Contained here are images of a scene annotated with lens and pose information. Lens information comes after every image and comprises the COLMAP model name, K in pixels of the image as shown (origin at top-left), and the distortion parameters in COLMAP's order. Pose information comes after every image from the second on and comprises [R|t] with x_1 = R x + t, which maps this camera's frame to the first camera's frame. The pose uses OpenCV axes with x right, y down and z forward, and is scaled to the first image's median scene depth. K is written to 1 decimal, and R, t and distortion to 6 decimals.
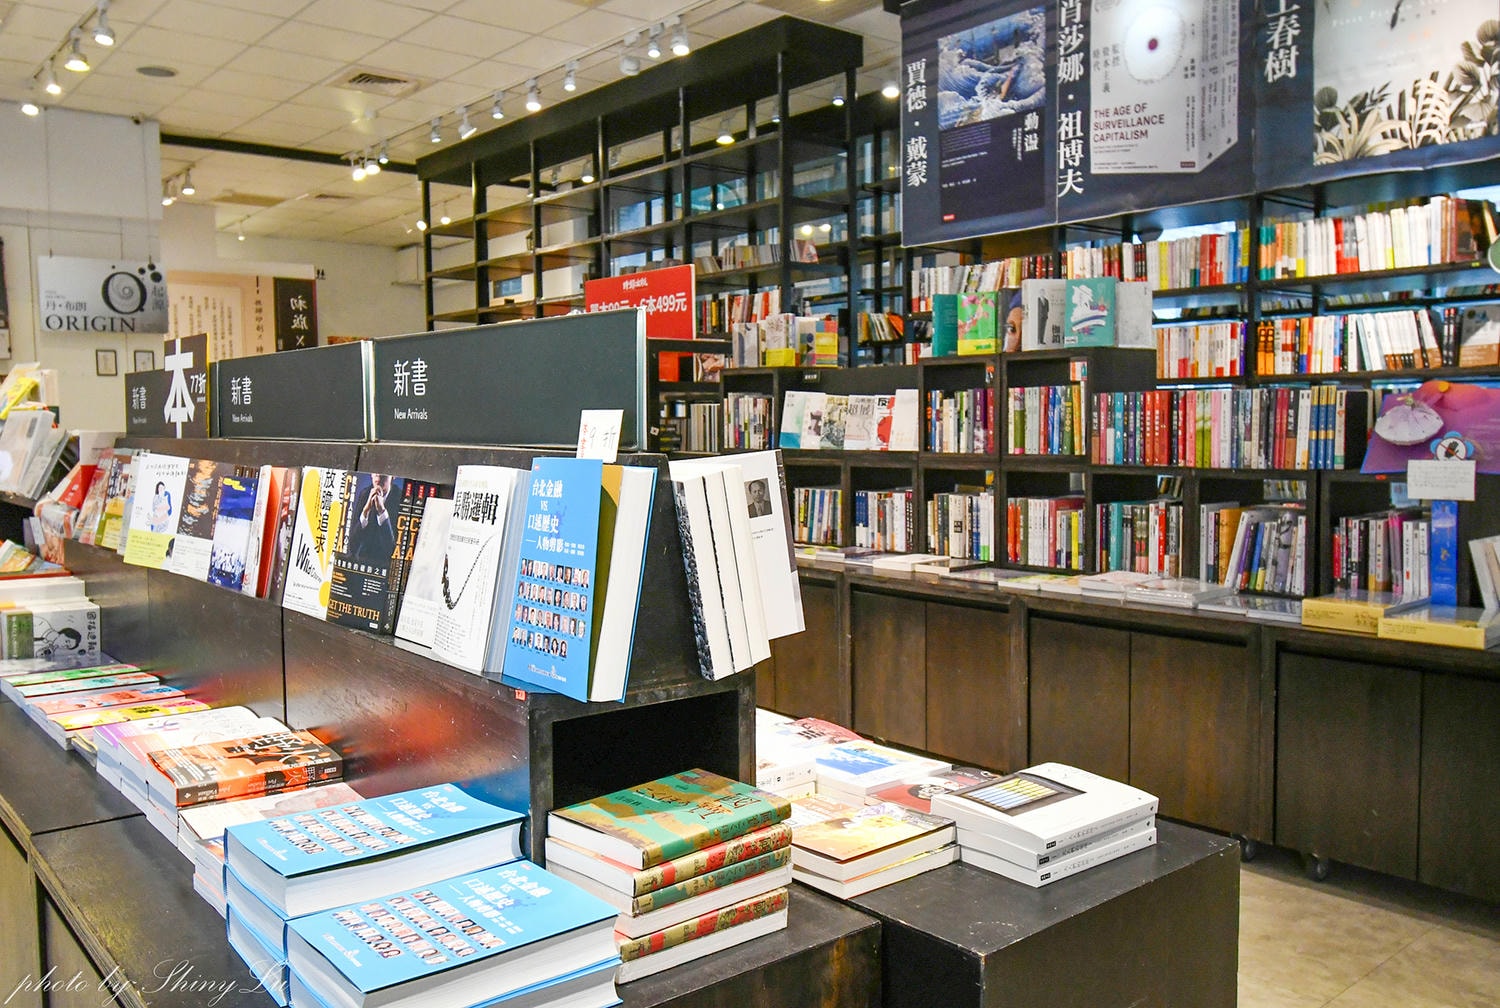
lens RADIAL K [[1231.1, 0, 750.0], [0, 1231.1, 504.0], [0, 0, 1]] dist [-0.001905, -0.010932]
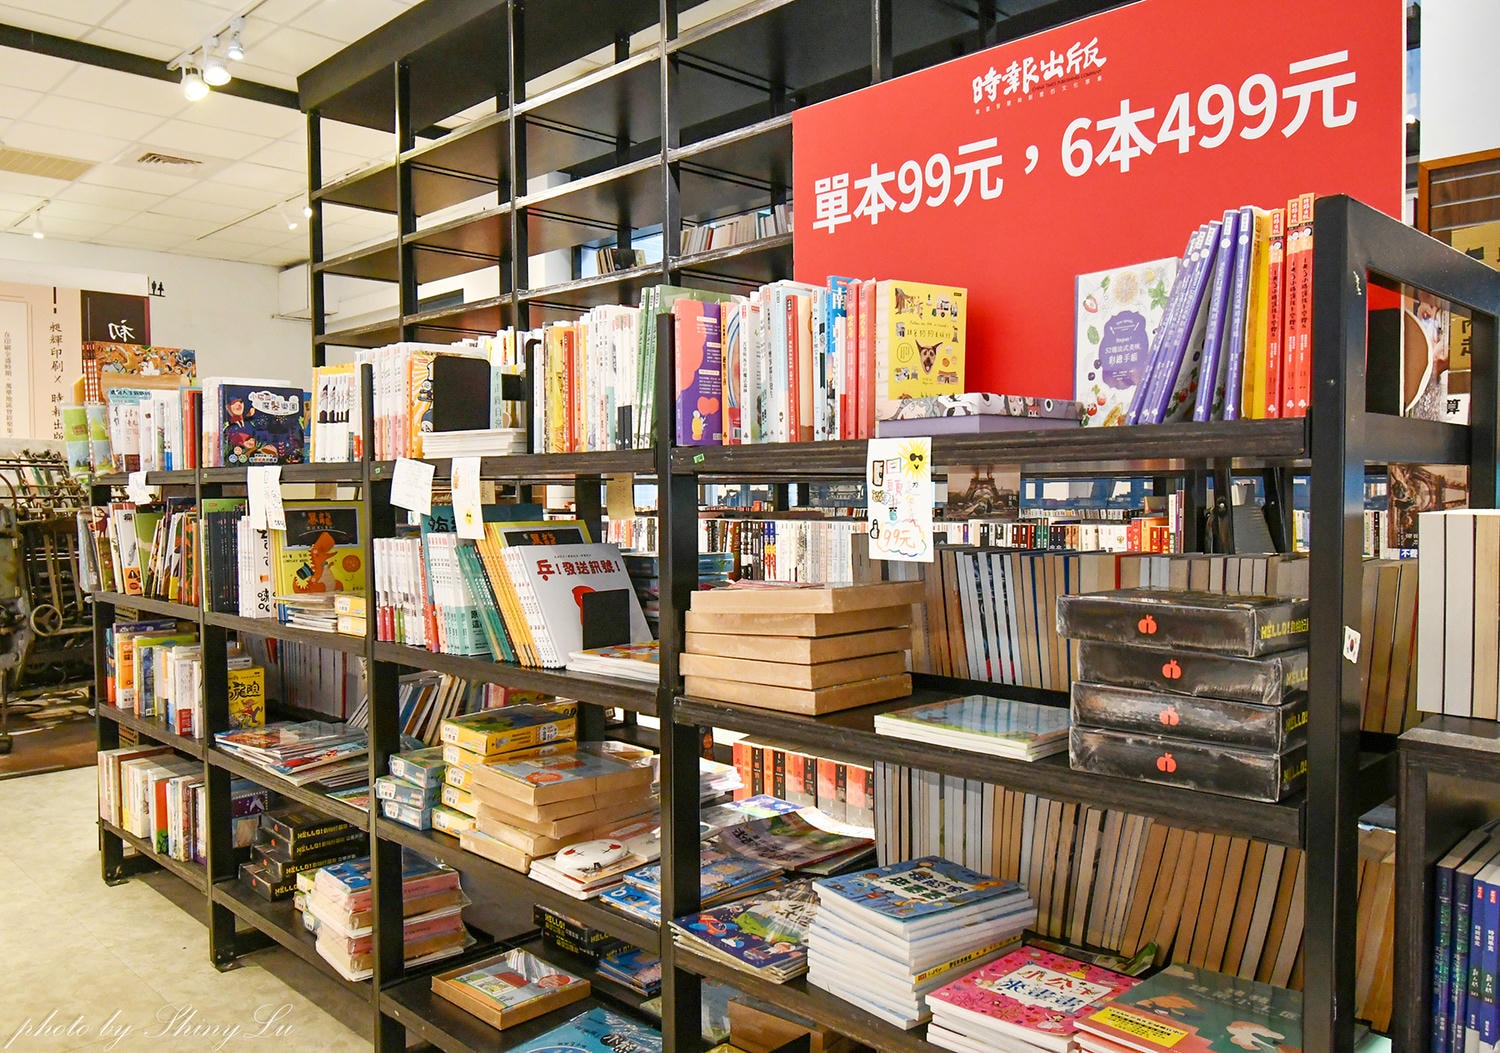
lens RADIAL K [[1176.5, 0, 750.0], [0, 1176.5, 526.5], [0, 0, 1]] dist [-0.024428, -0.000482]
pose [[0.996099, -0.001733, 0.088229, -0.219264], [0.005169, 0.999236, -0.038729, -0.080479], [-0.088094, 0.039034, 0.995347, 0.904302]]
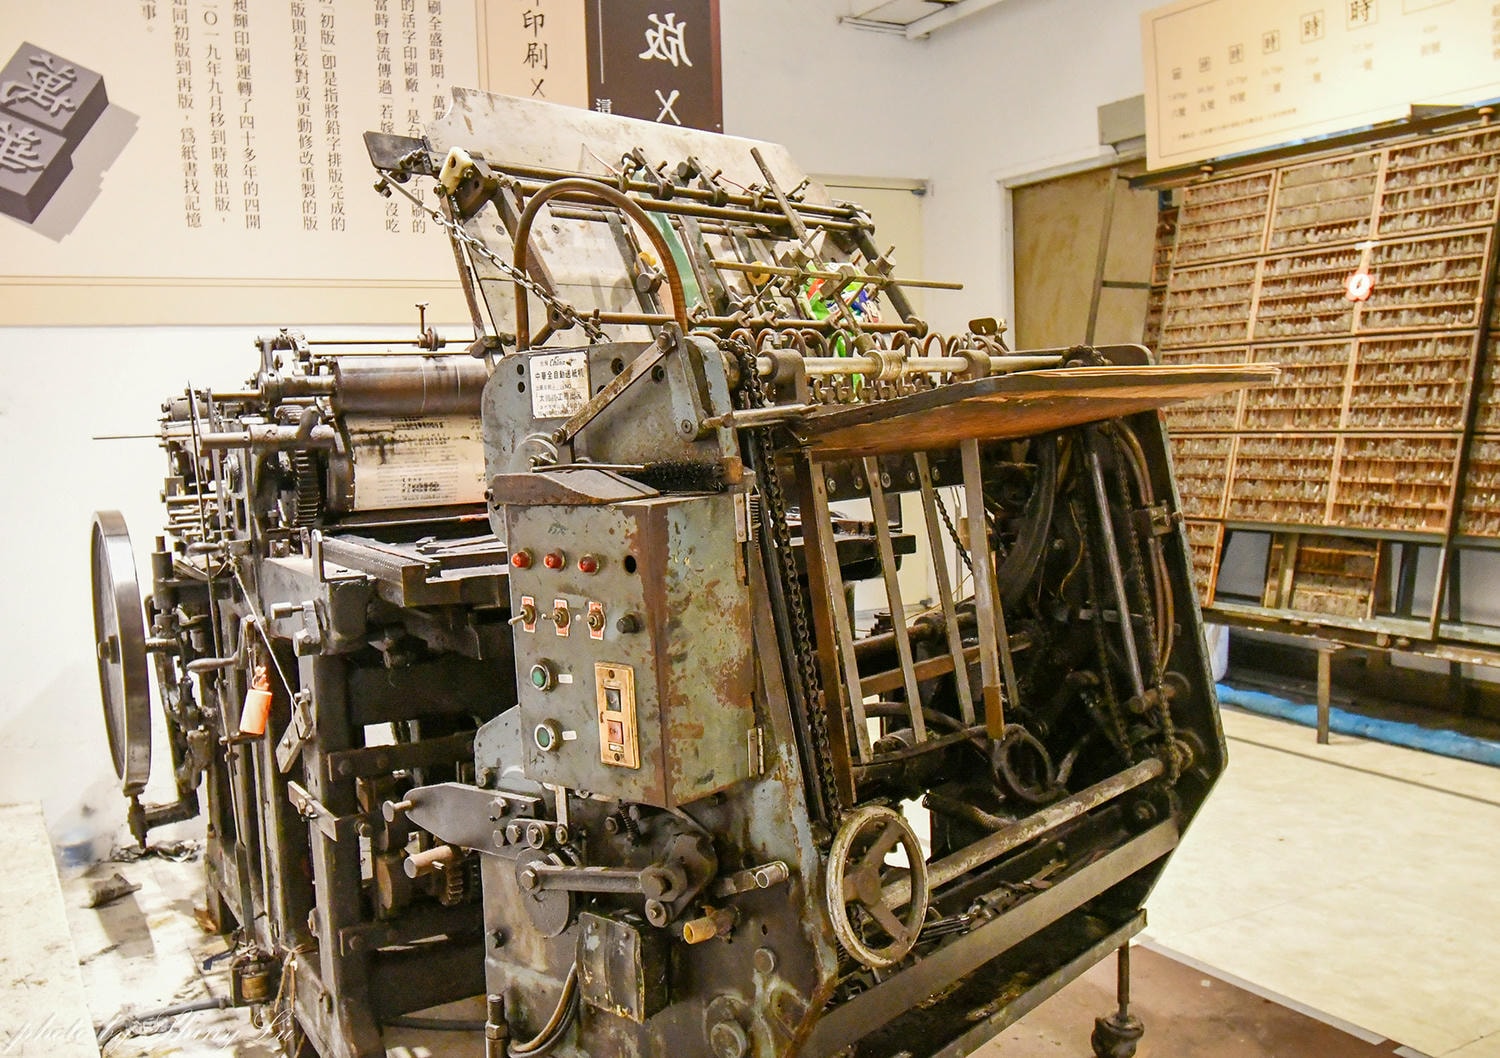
lens RADIAL K [[1360.5, 0, 750.0], [0, 1360.5, 529.0], [0, 0, 1]] dist [-0.002956, -0.015466]
pose [[0.983418, -0.004666, -0.181291, -0.743555], [0.009195, 0.999666, 0.024152, -0.113750], [0.181118, -0.025419, 0.983133, 1.767226]]
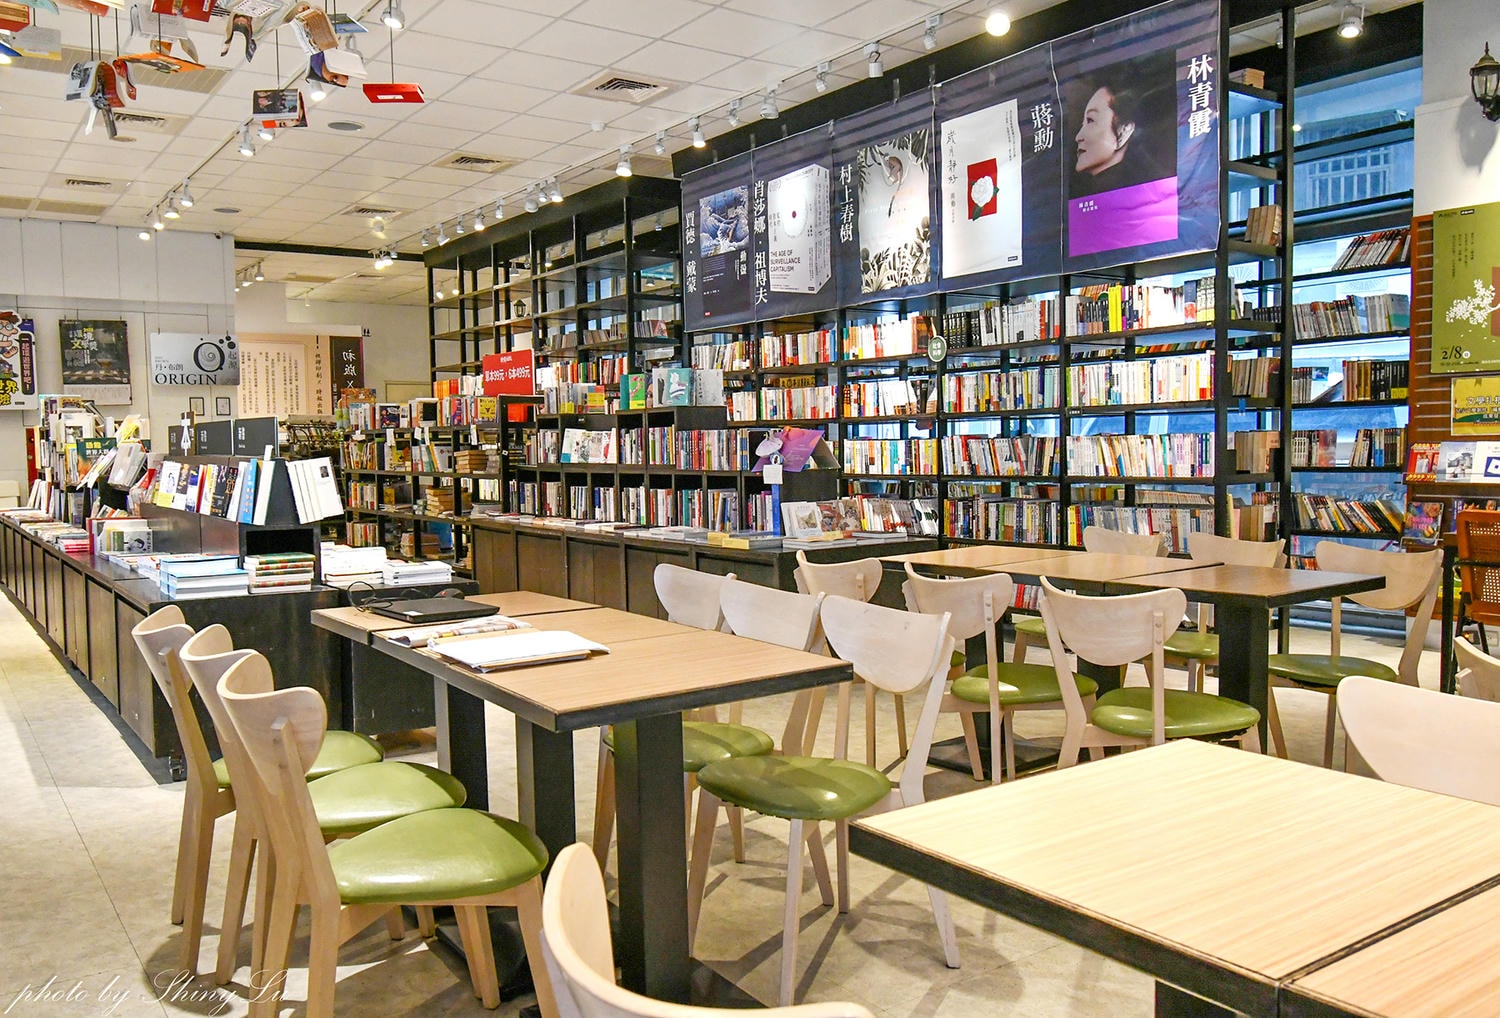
lens RADIAL K [[1237.8, 0, 750.0], [0, 1237.8, 509.0], [0, 0, 1]] dist [-0.005833, -0.002684]
pose [[0.996194, 0.000614, -0.087164, 0.431784], [-0.001931, 0.999885, -0.015022, 0.042949], [0.087145, 0.015133, 0.996081, -0.661180]]
